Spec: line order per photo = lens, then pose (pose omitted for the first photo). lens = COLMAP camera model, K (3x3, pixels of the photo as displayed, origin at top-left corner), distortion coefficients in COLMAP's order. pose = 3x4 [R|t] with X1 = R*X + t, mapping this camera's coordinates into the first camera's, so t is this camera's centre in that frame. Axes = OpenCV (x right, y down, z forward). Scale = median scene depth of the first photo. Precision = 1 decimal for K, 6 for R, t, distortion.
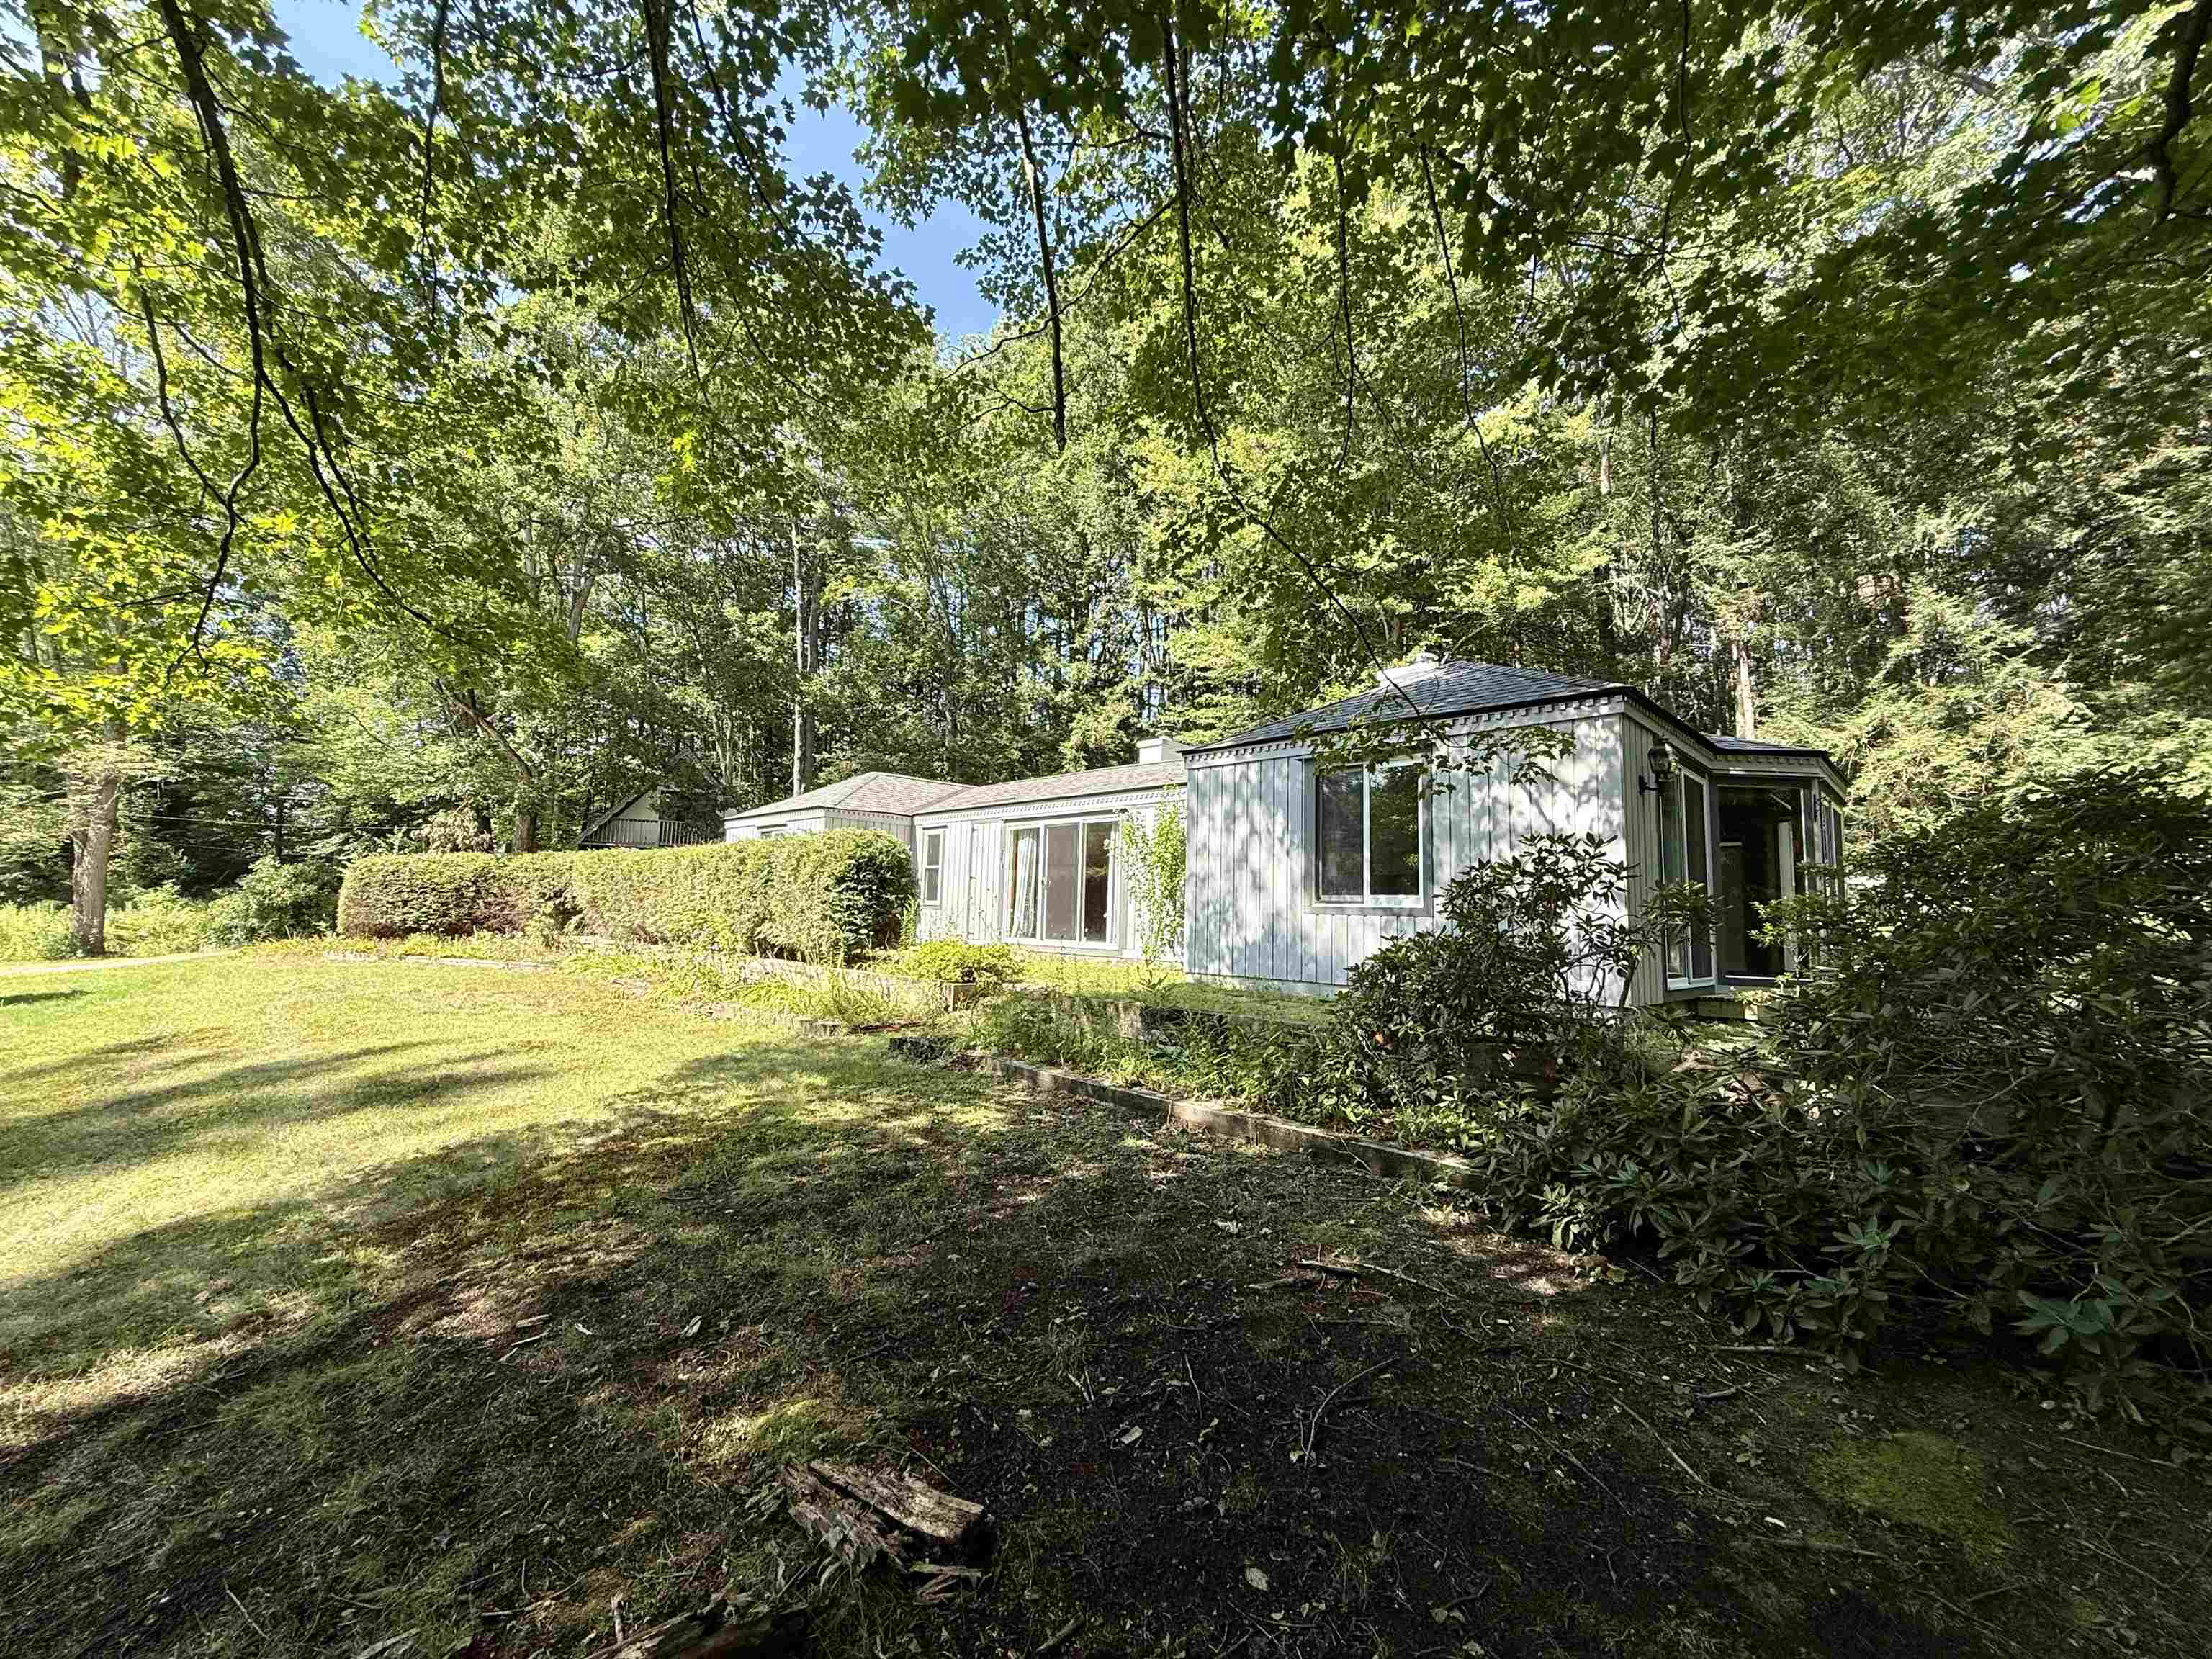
lens RADIAL K [[876.4, 0, 1106.0], [0, 876.4, 829.5], [0, 0, 1]] dist [-0.006438, 0.000065]
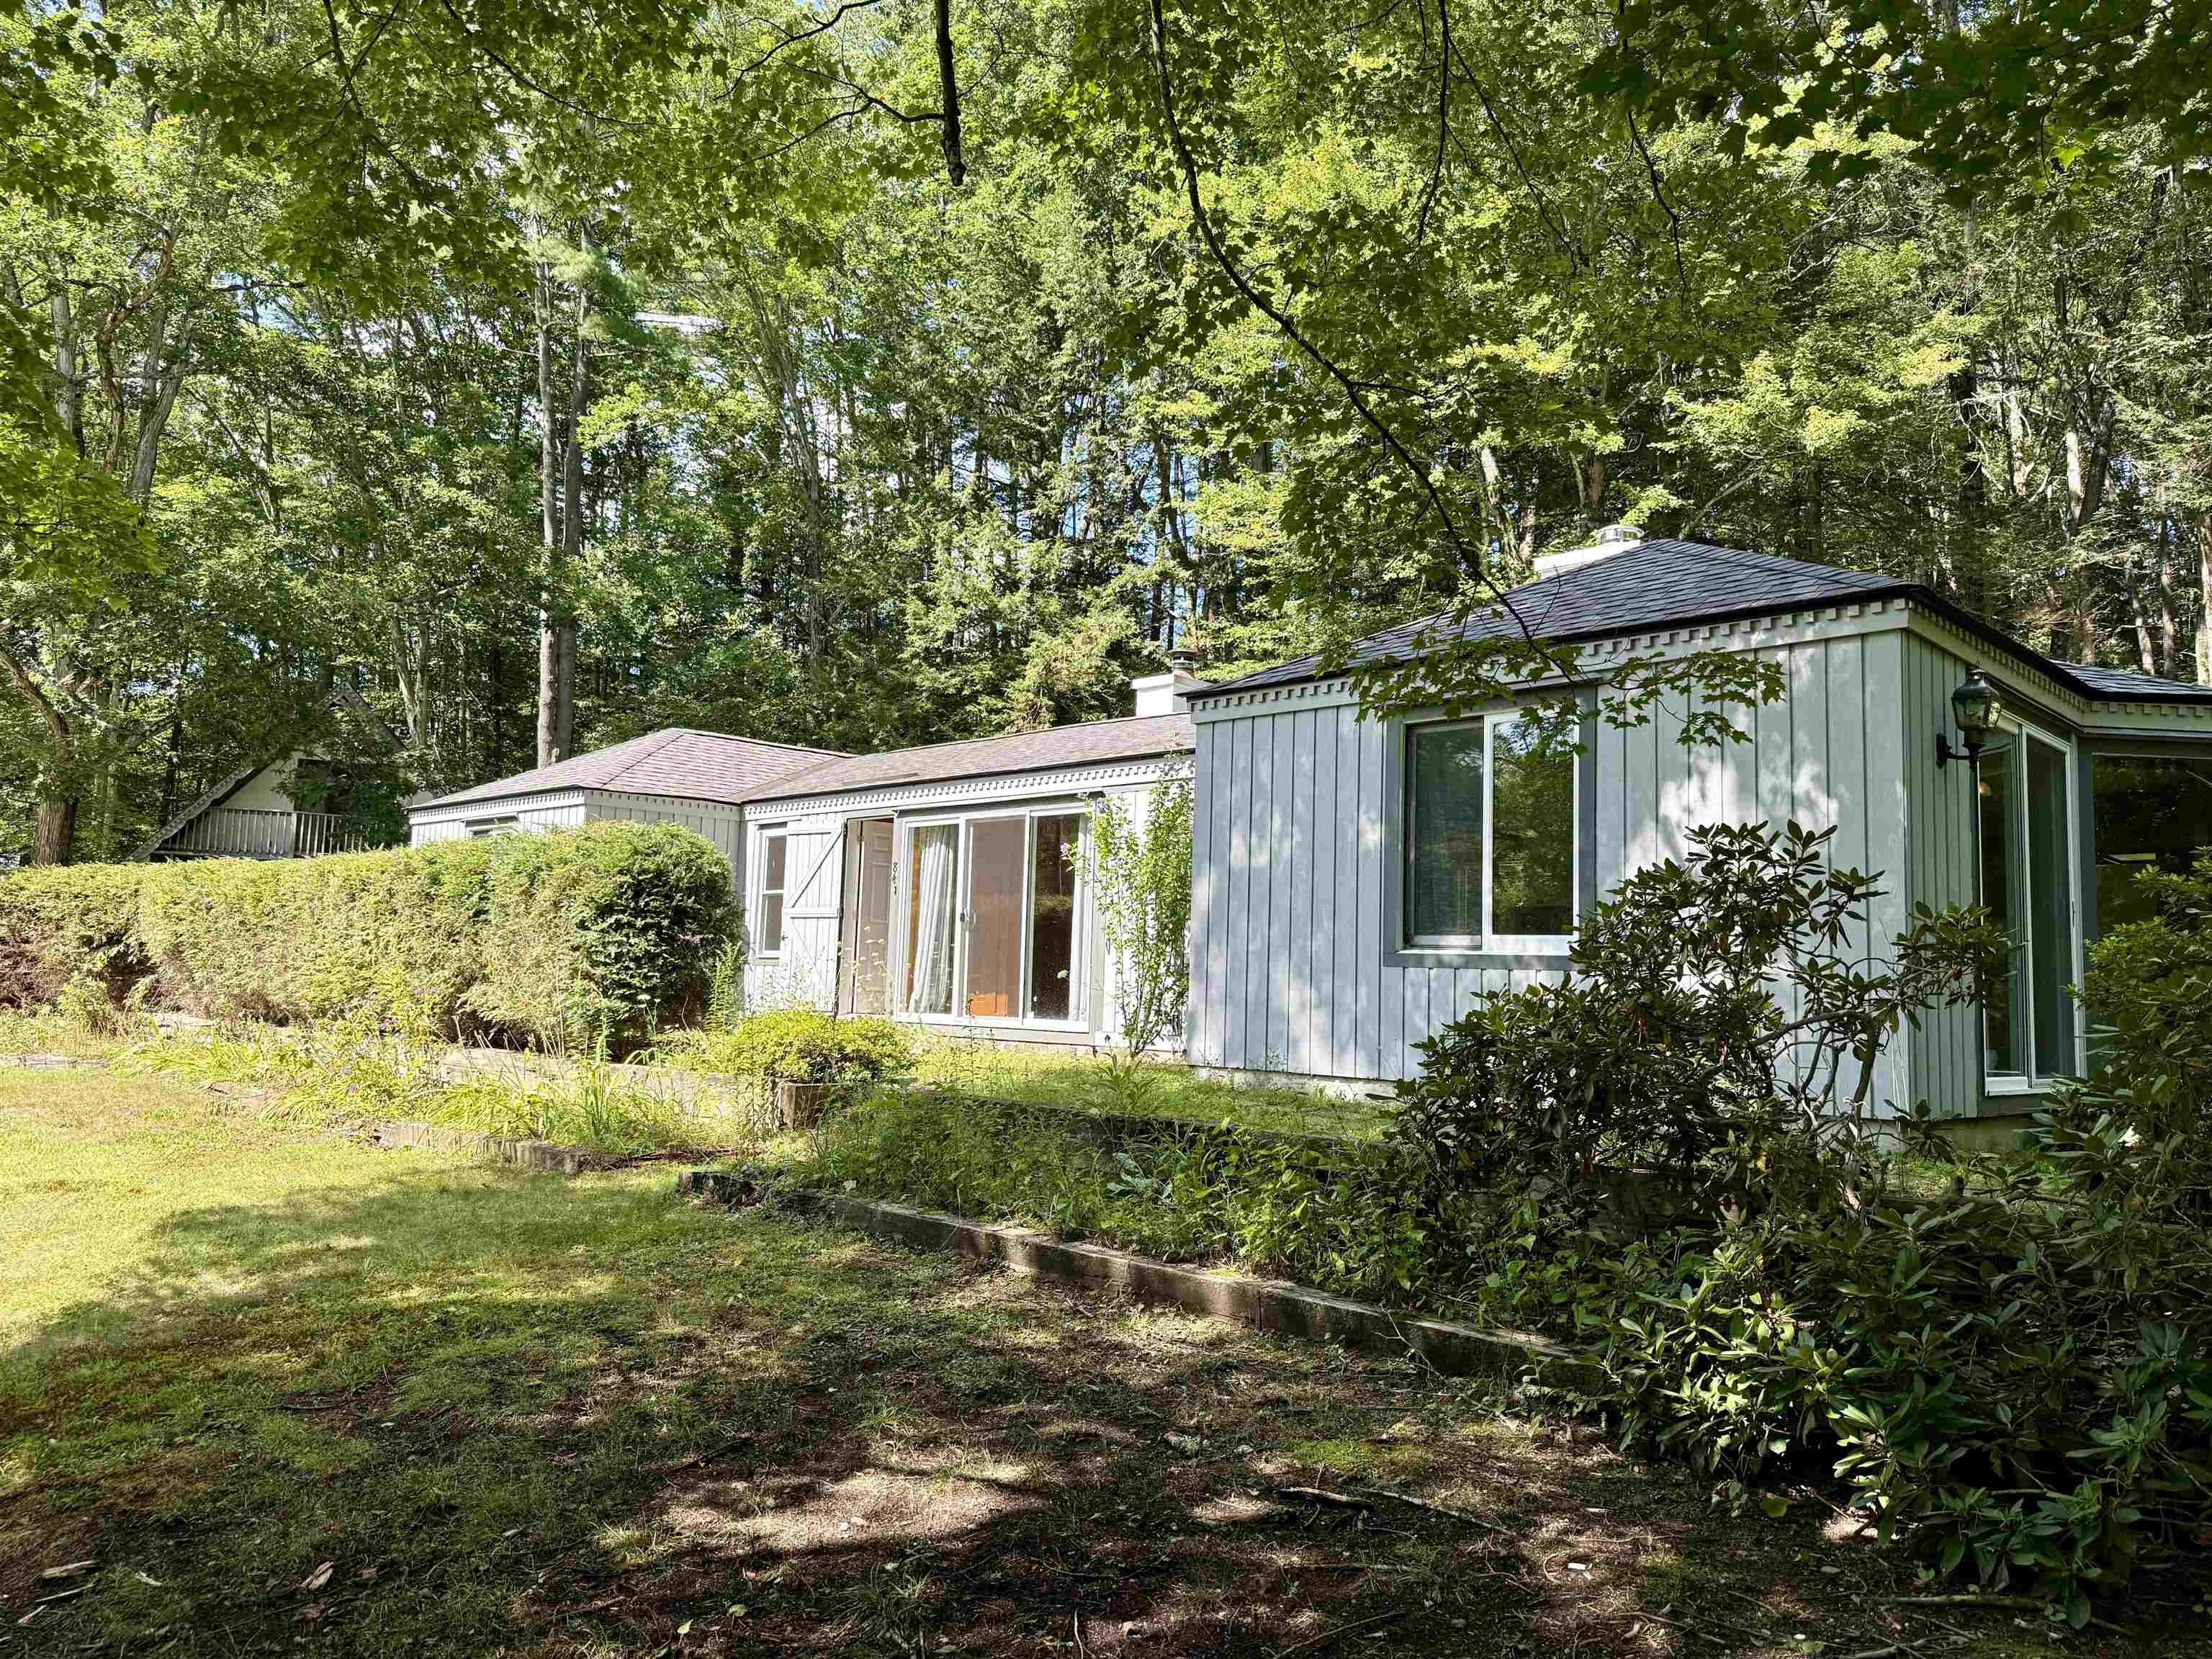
lens RADIAL K [[1540.4, 0, 1114.5], [0, 1540.4, 840.2], [0, 0, 1]] dist [0.123436, -0.204579]
pose [[0.999949, 0.005003, 0.008821, 0.019766], [-0.005027, 0.999984, 0.002759, 0.004885], [-0.008807, -0.002804, 0.999957, -0.030161]]
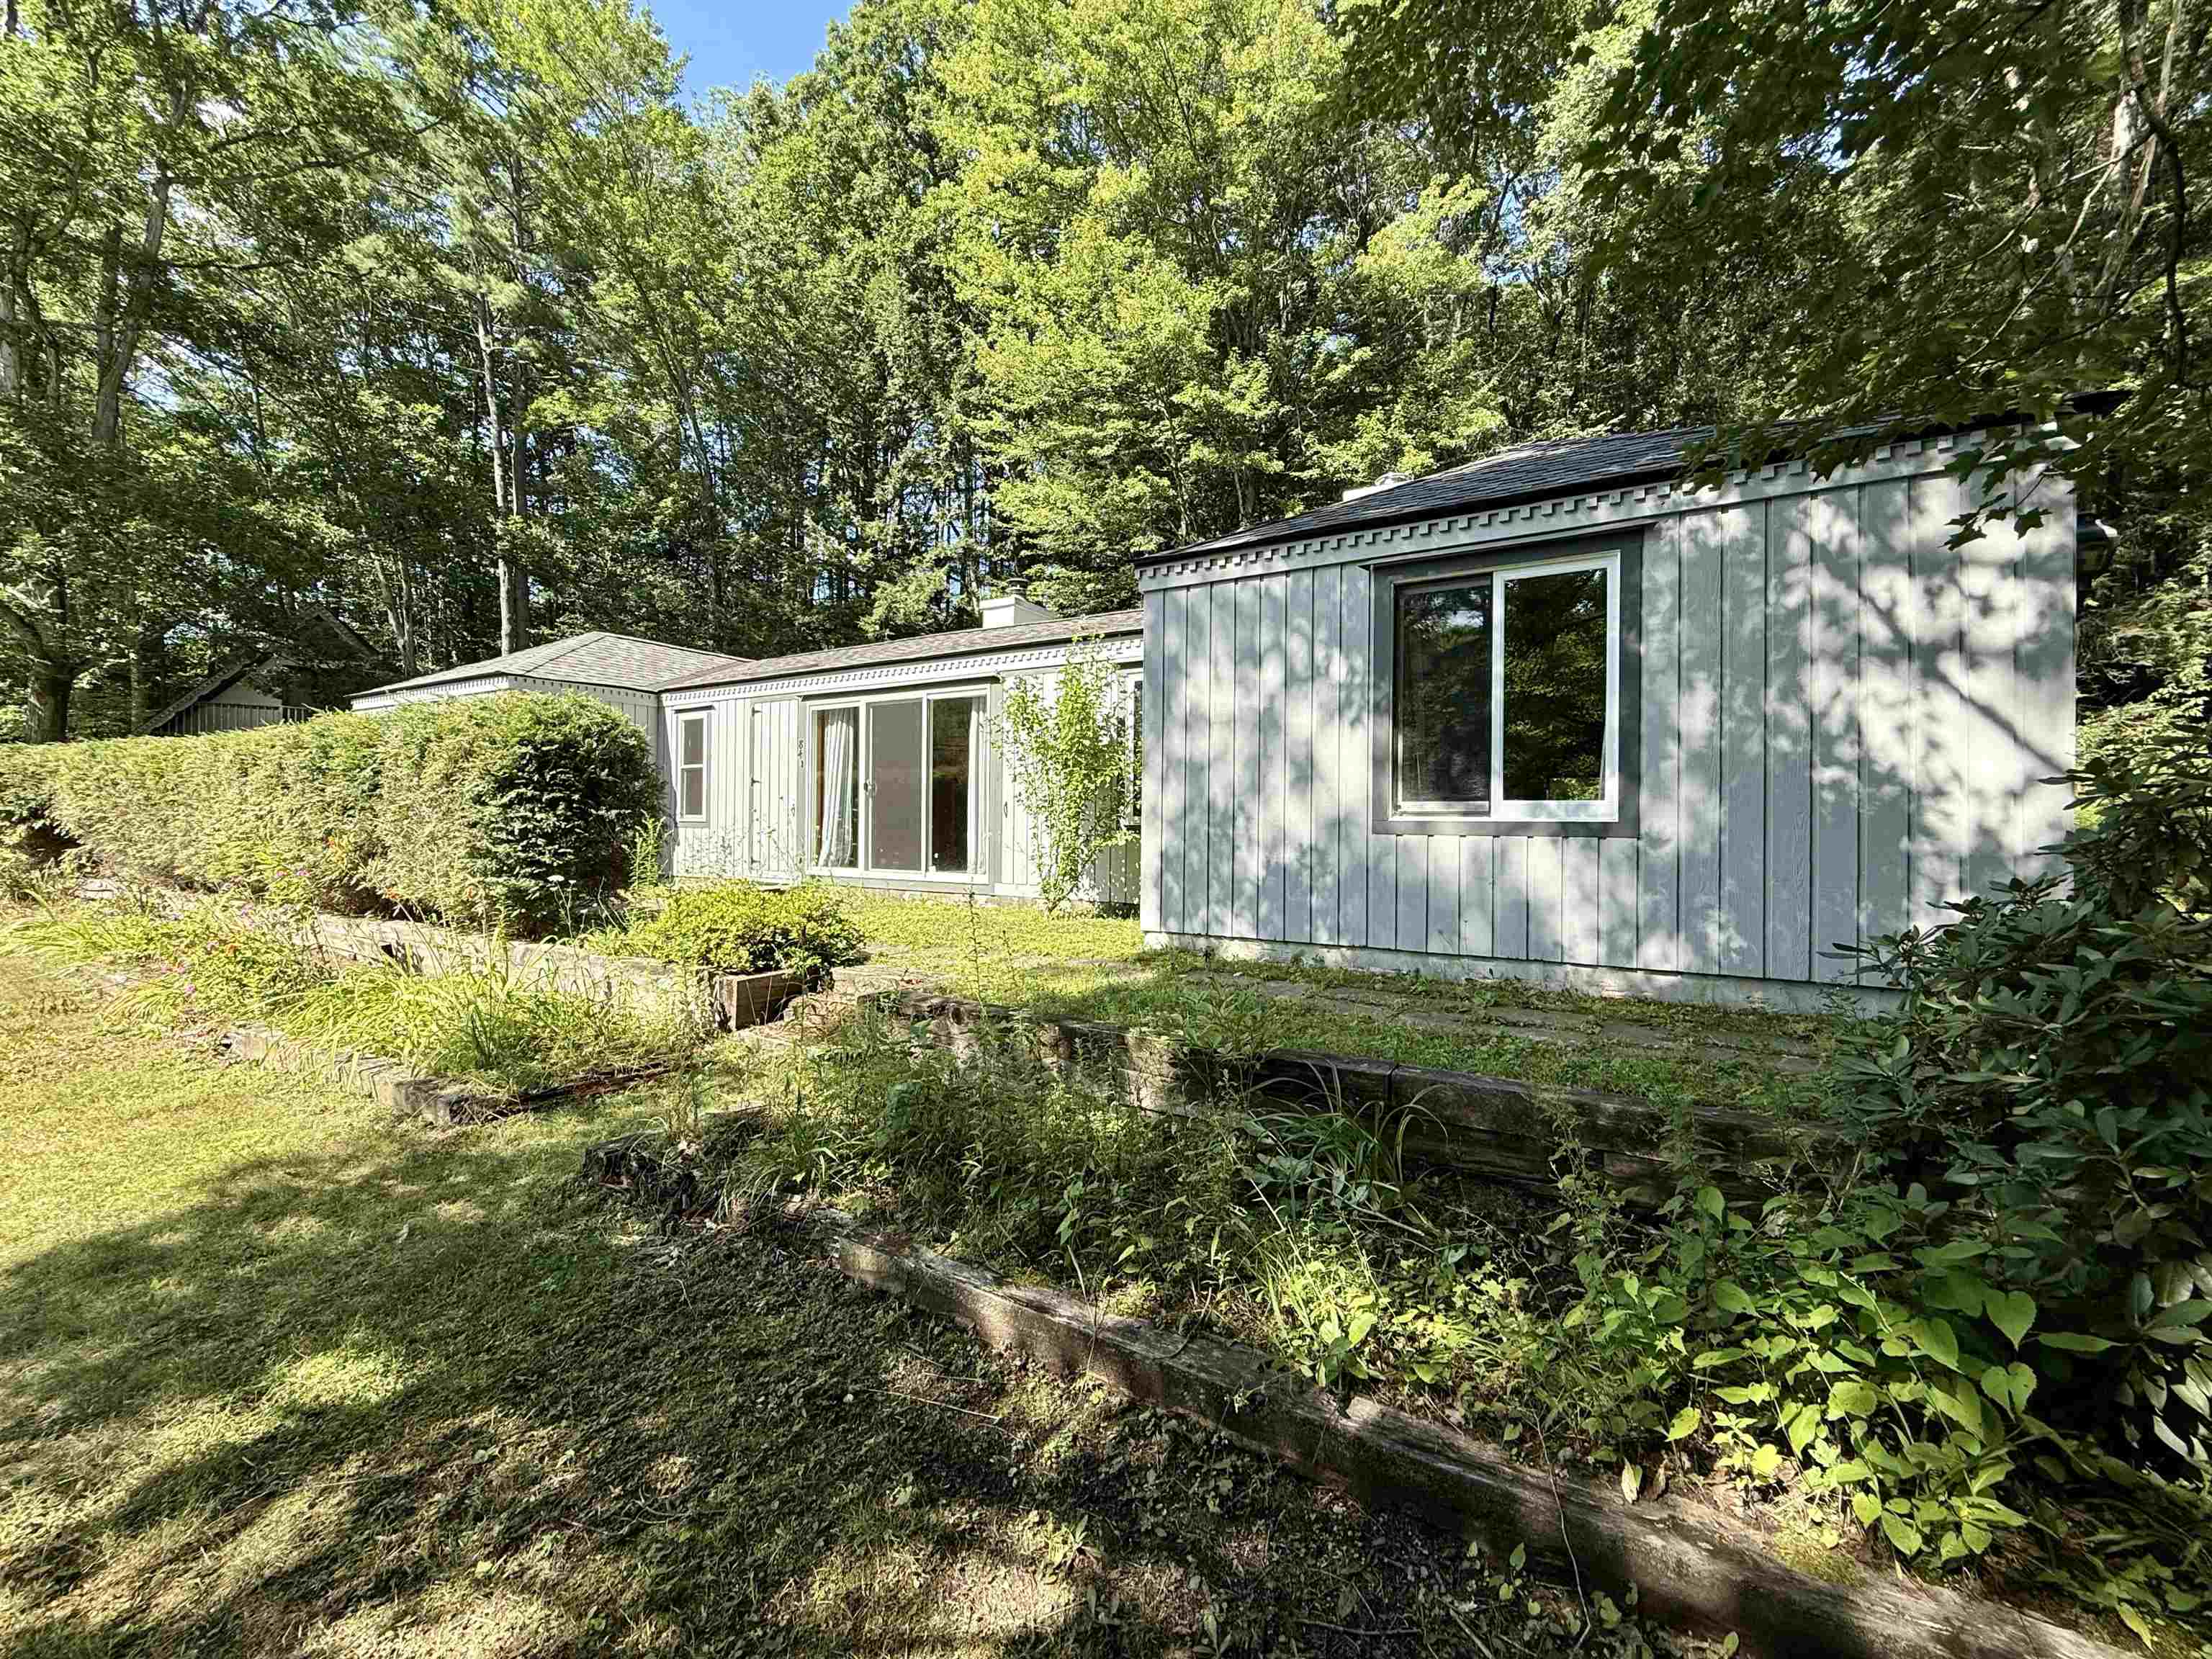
lens RADIAL K [[876.4, 0, 1106.0], [0, 876.4, 829.5], [0, 0, 1]] dist [-0.006438, 0.000065]
pose [[0.971584, -0.018154, 0.235998, -0.051272], [-0.007105, 0.994368, 0.105743, 0.019341], [-0.236588, -0.104415, 0.965983, 0.284585]]
